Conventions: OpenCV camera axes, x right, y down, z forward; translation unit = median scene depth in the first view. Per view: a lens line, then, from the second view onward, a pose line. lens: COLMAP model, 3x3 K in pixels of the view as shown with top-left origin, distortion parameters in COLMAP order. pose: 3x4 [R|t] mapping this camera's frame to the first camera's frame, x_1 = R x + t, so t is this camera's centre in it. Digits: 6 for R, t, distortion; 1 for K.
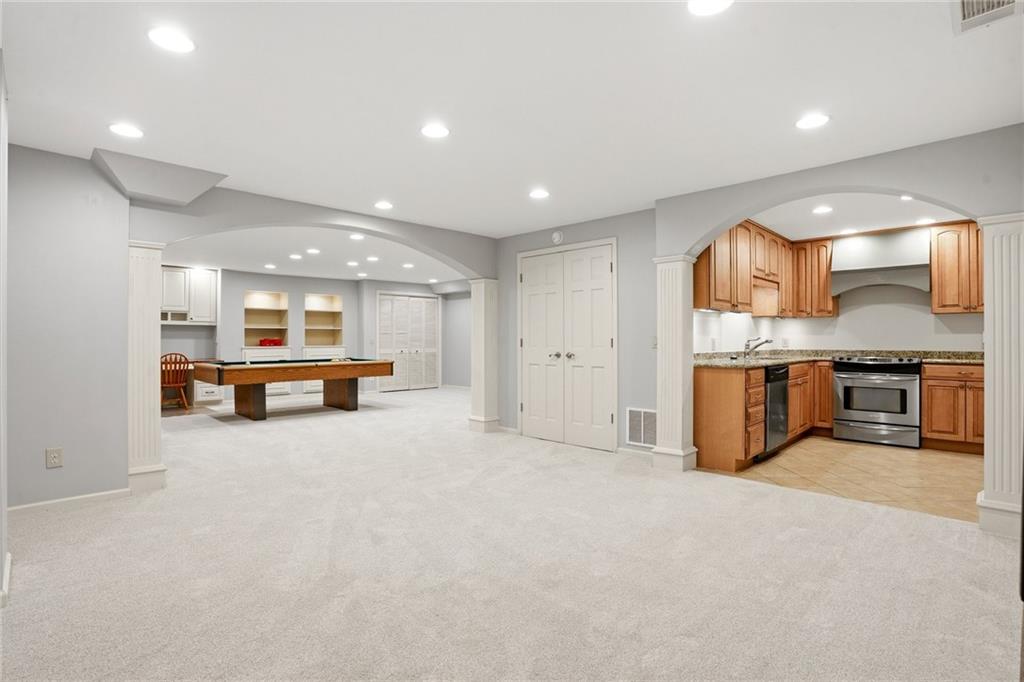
lens RADIAL K [[499.7, 0, 501.5], [0, 499.7, 338.9], [0, 0, 1]] dist [-0.064753, 0.021520]
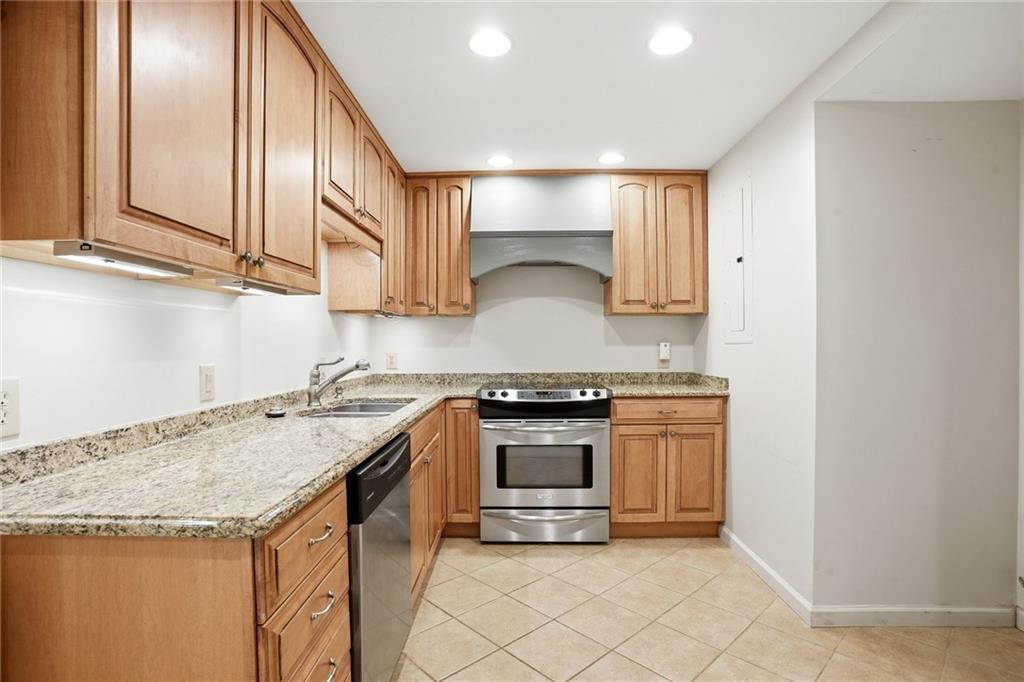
lens RADIAL K [[499.7, 0, 508.7], [0, 499.7, 344.5], [0, 0, 1]] dist [-0.064753, 0.021520]
pose [[0.714819, -0.007258, 0.699272, 0.331071], [0.003792, 0.999972, 0.006503, -0.016826], [-0.699299, -0.001996, 0.714826, 0.597222]]
